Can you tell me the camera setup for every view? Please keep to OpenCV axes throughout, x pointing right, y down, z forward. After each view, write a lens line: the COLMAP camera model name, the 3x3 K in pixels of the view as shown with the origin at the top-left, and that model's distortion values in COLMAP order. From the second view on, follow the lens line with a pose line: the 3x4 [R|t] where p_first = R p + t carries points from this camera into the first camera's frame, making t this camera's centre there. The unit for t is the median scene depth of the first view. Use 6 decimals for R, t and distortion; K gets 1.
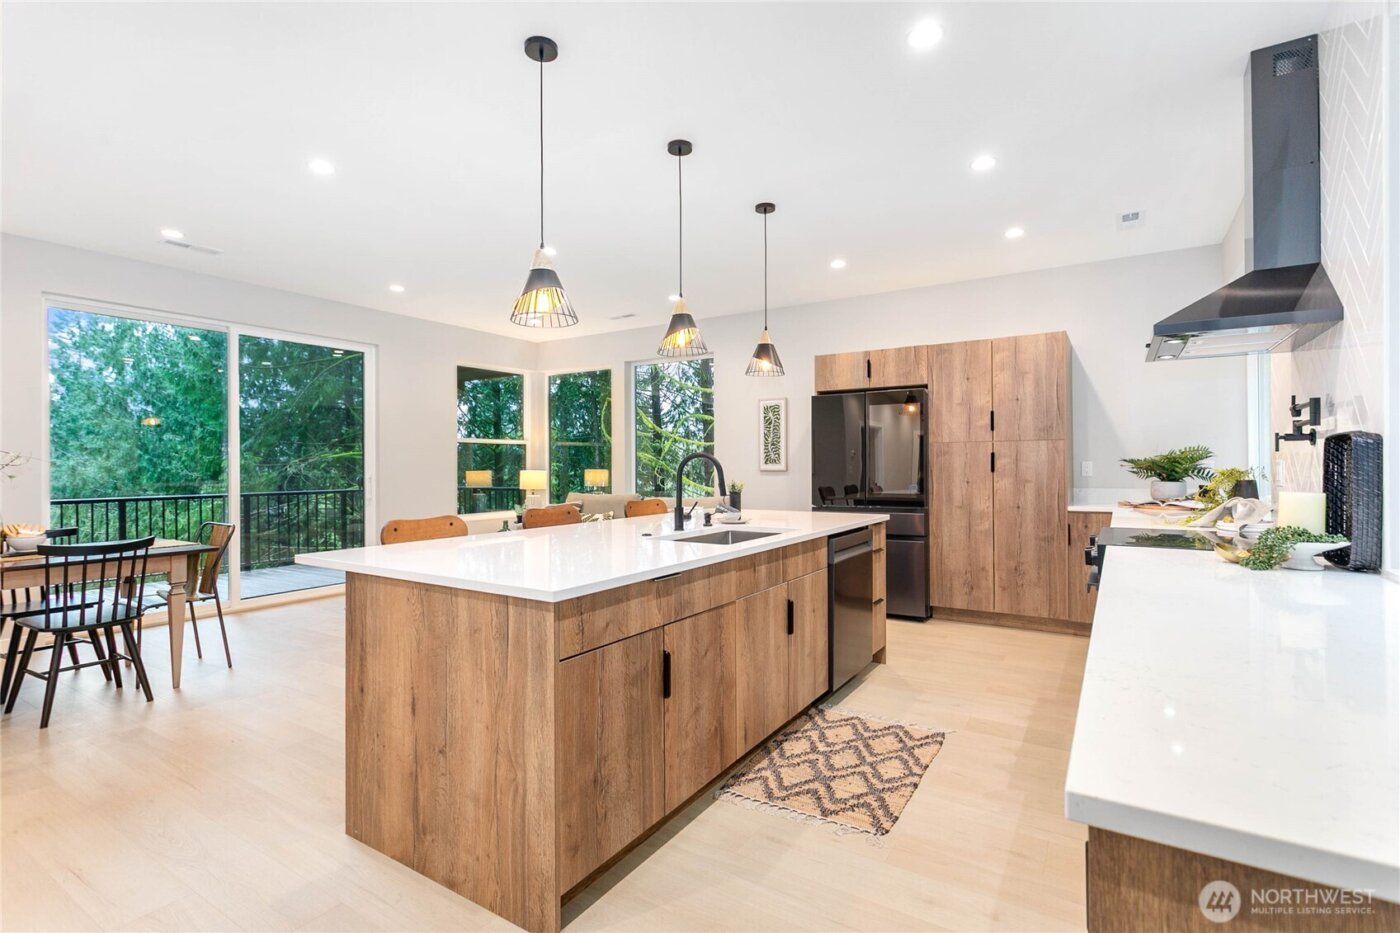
lens RADIAL K [[659.4, 0, 695.6], [0, 659.4, 464.4], [0, 0, 1]] dist [0.004885, 0.000381]
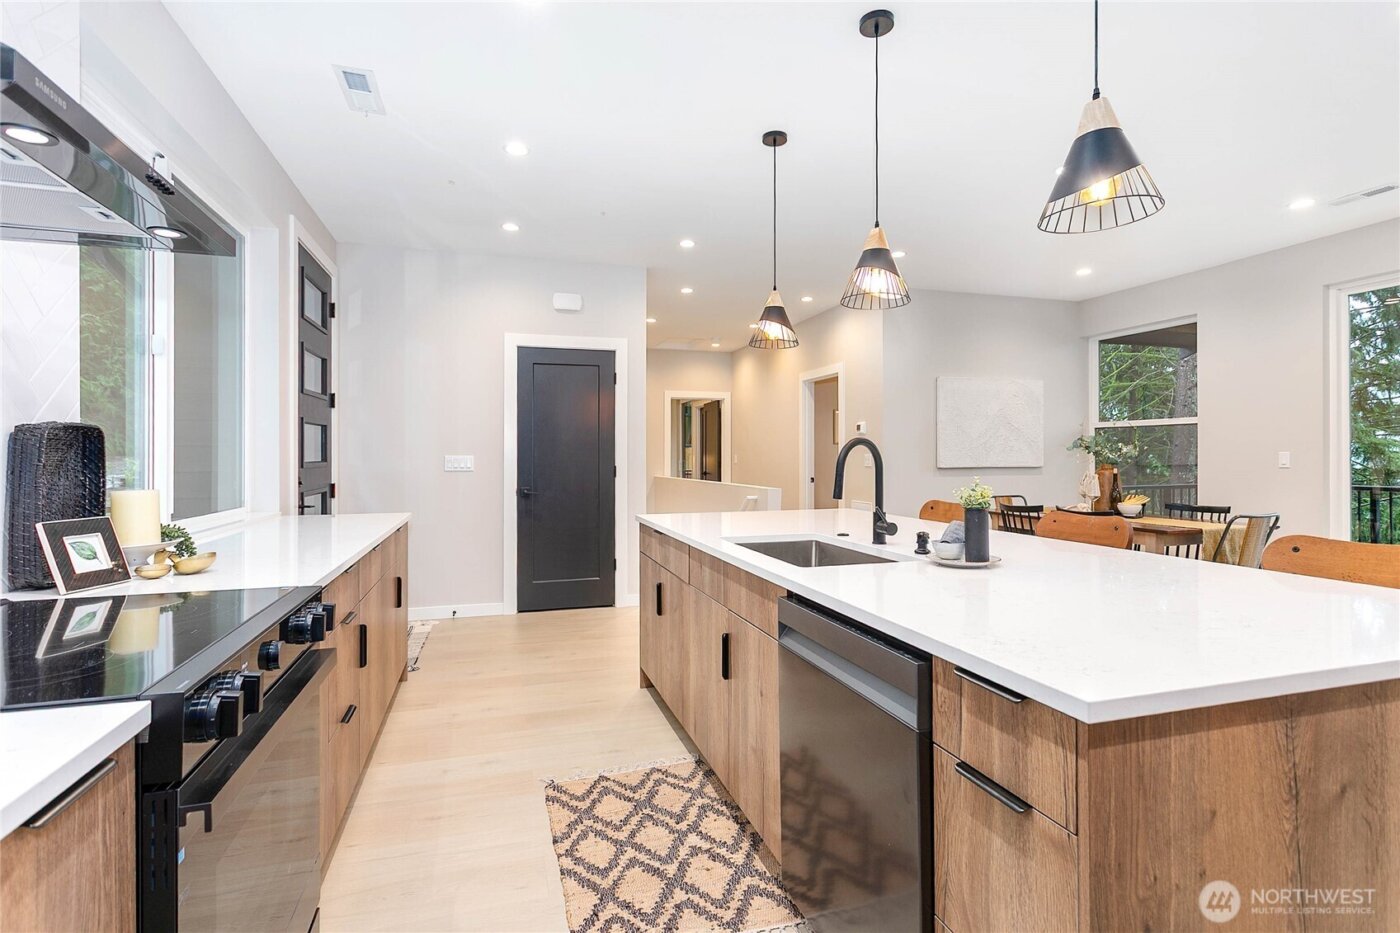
lens RADIAL K [[672.0, 0, 693.0], [0, 672.0, 452.5], [0, 0, 1]] dist [0.002281, 0.000345]
pose [[-0.647523, 0.003695, -0.762037, 0.682540], [0.006755, 0.999977, -0.000891, -0.003085], [0.762016, -0.005725, -0.647533, 1.327891]]
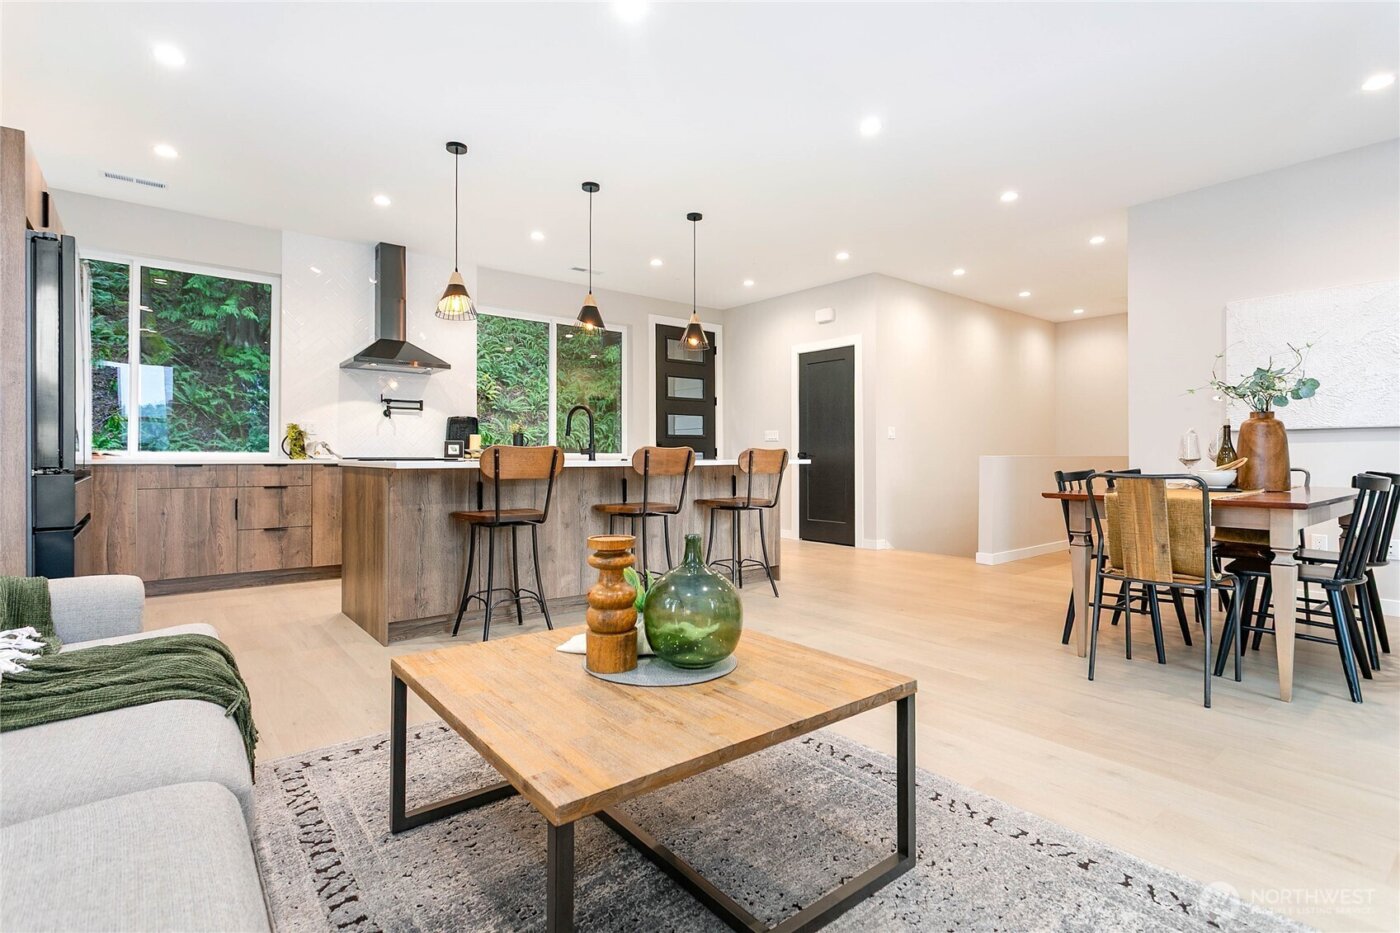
lens RADIAL K [[671.7, 0, 697.1], [0, 671.7, 452.1], [0, 0, 1]] dist [0.003501, 0.000211]
pose [[-0.951341, 0.007232, 0.308055, -0.674802], [0.005355, 0.999962, -0.006938, 0.093636], [-0.308093, -0.004951, -0.951343, 2.286914]]
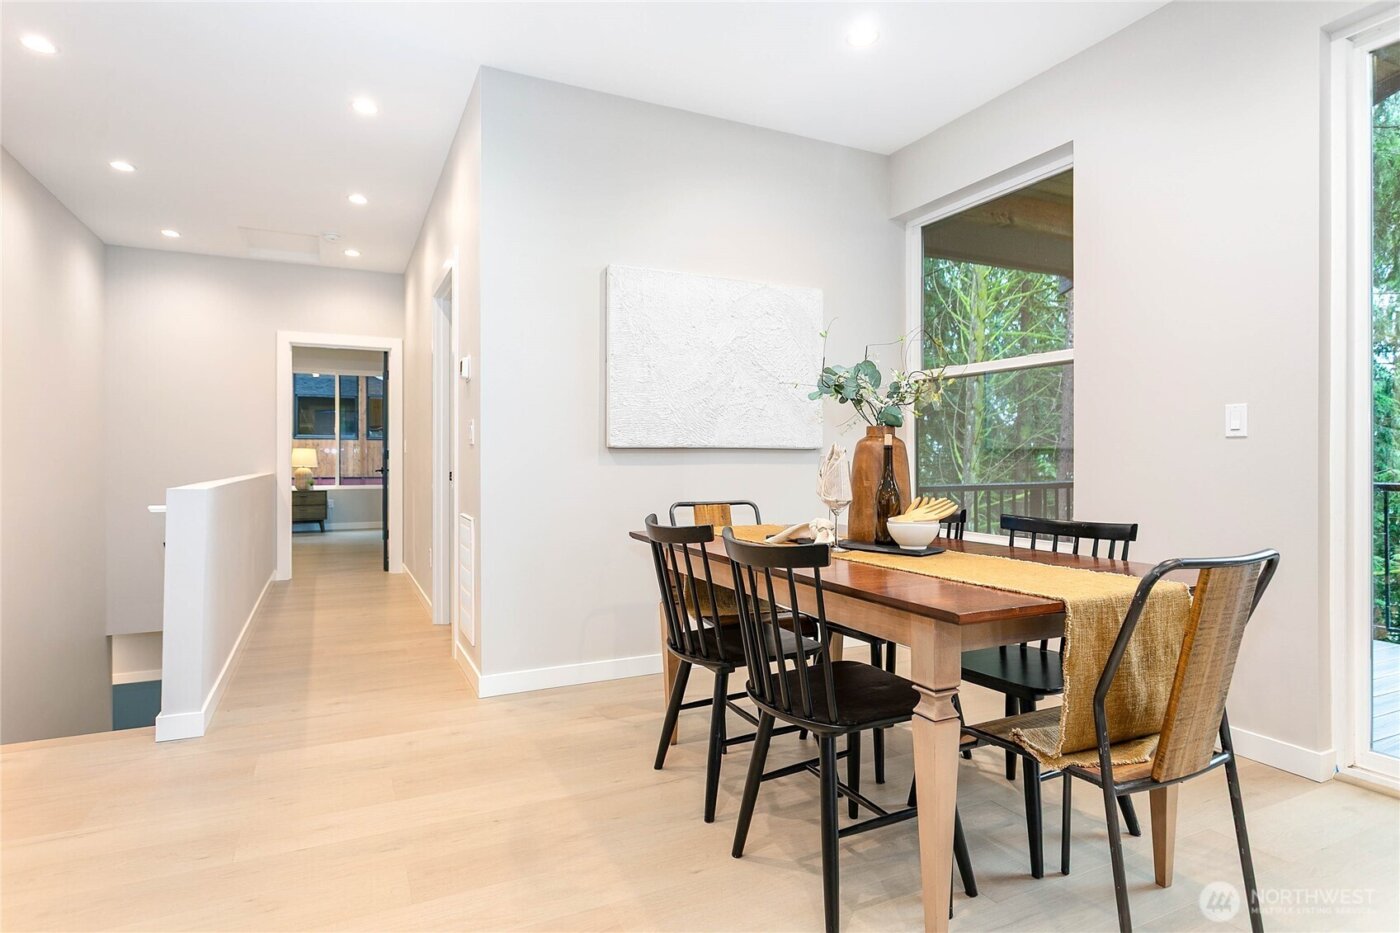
lens RADIAL K [[755.6, 0, 700.0], [0, 755.6, 466.5], [0, 0, 1]] dist [-0.000657, 0.000336]
pose [[-0.511697, 0.013061, -0.859067, -0.411777], [0.004303, 0.999911, 0.012639, 0.059333], [0.859155, 0.002771, -0.511707, 1.279993]]
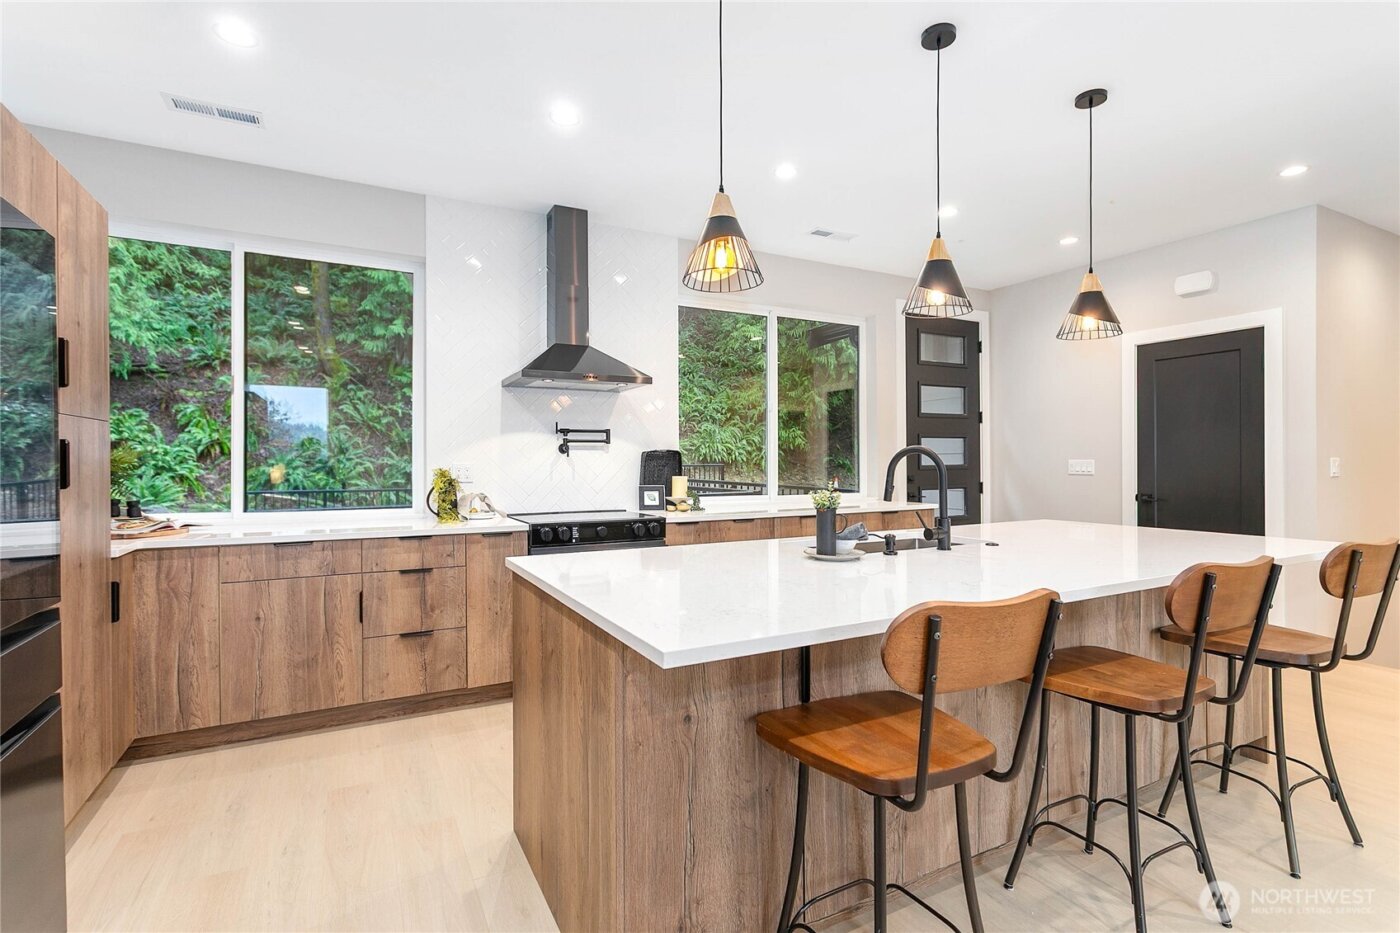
lens RADIAL K [[665.0, 0, 697.0], [0, 665.0, 463.1], [0, 0, 1]] dist [-0.000074, 0.000336]
pose [[-0.873577, 0.008609, 0.486609, -0.147327], [0.009346, 0.999956, -0.000911, 0.000041], [-0.486595, 0.003752, -0.873619, 1.792716]]
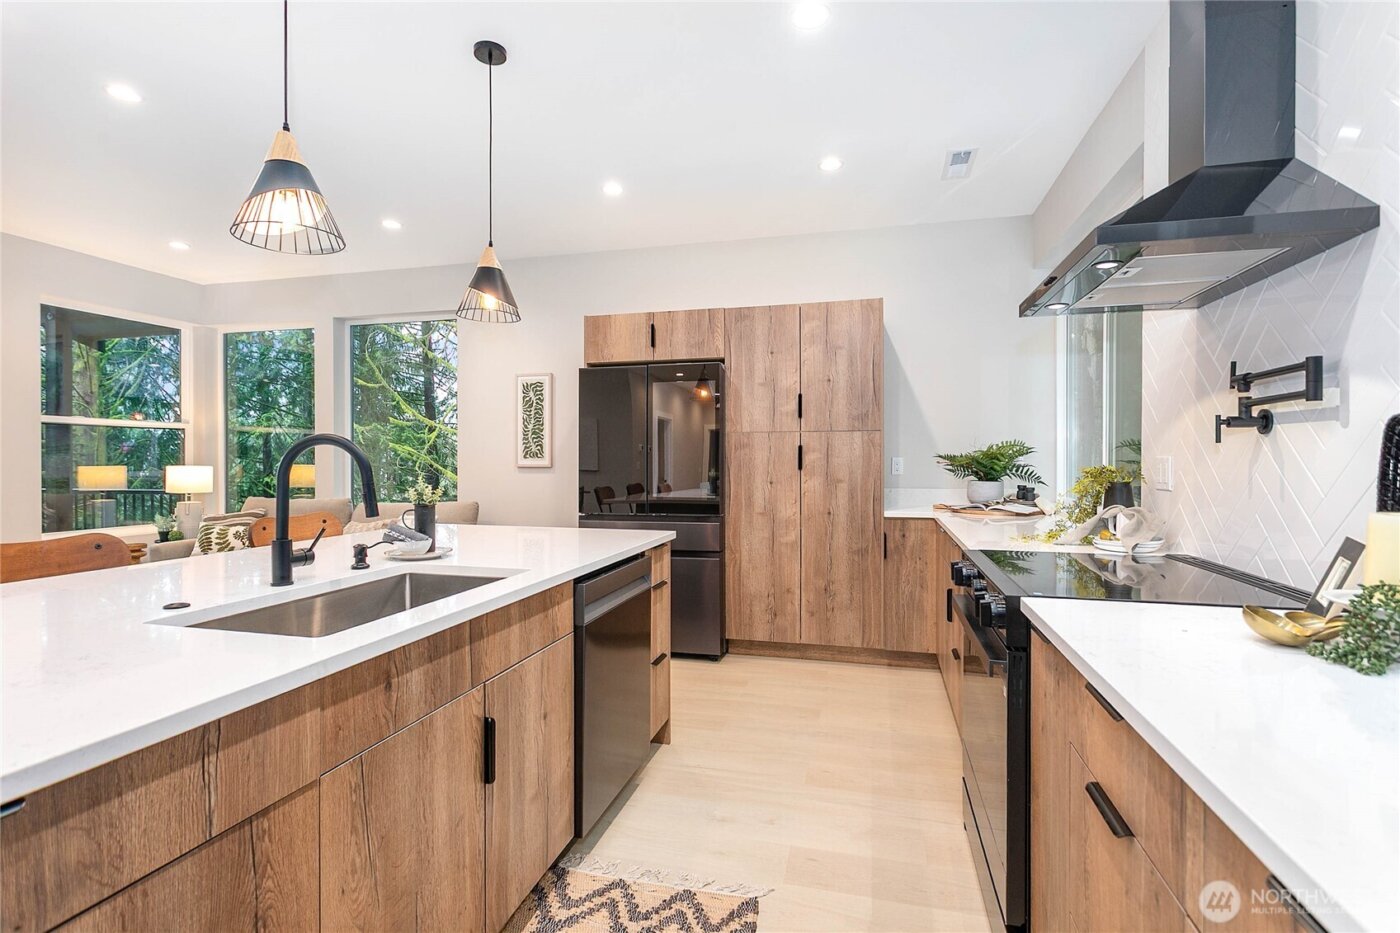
lens RADIAL K [[665.0, 0, 697.0], [0, 665.0, 463.1], [0, 0, 1]] dist [-0.000074, 0.000336]
pose [[0.952174, 0.003404, 0.305538, 0.125238], [-0.005069, 0.999976, 0.004658, 0.000466], [-0.305515, -0.005984, 0.952169, 0.405679]]
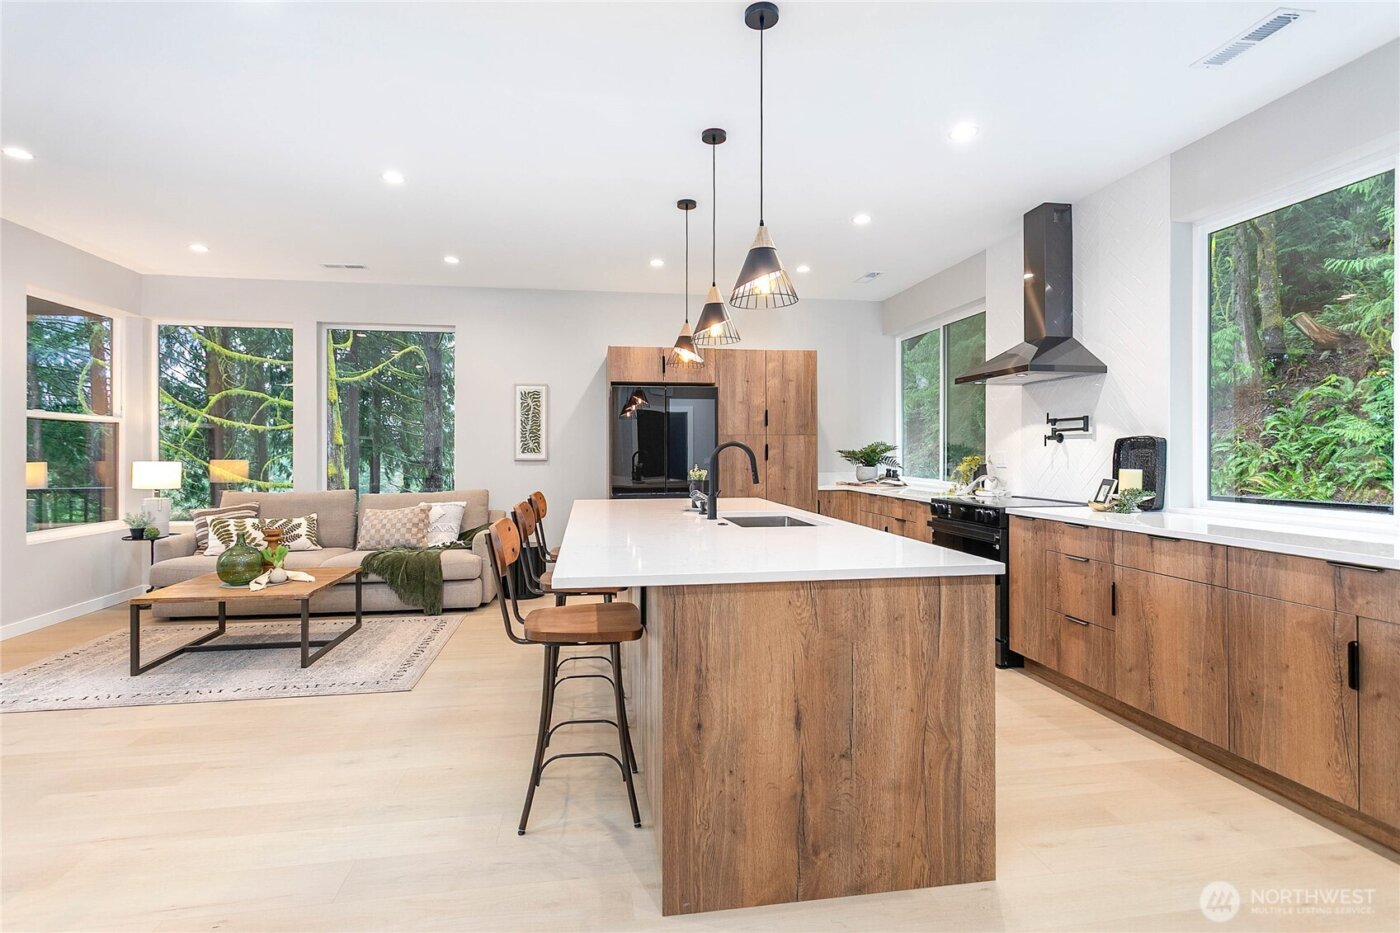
lens RADIAL K [[672.0, 0, 693.0], [0, 672.0, 452.5], [0, 0, 1]] dist [0.002281, 0.000345]
pose [[0.745934, 0.003331, 0.666011, -0.725037], [-0.001538, 0.999993, -0.003278, 0.002467], [-0.666018, 0.001421, 0.745935, 0.258815]]
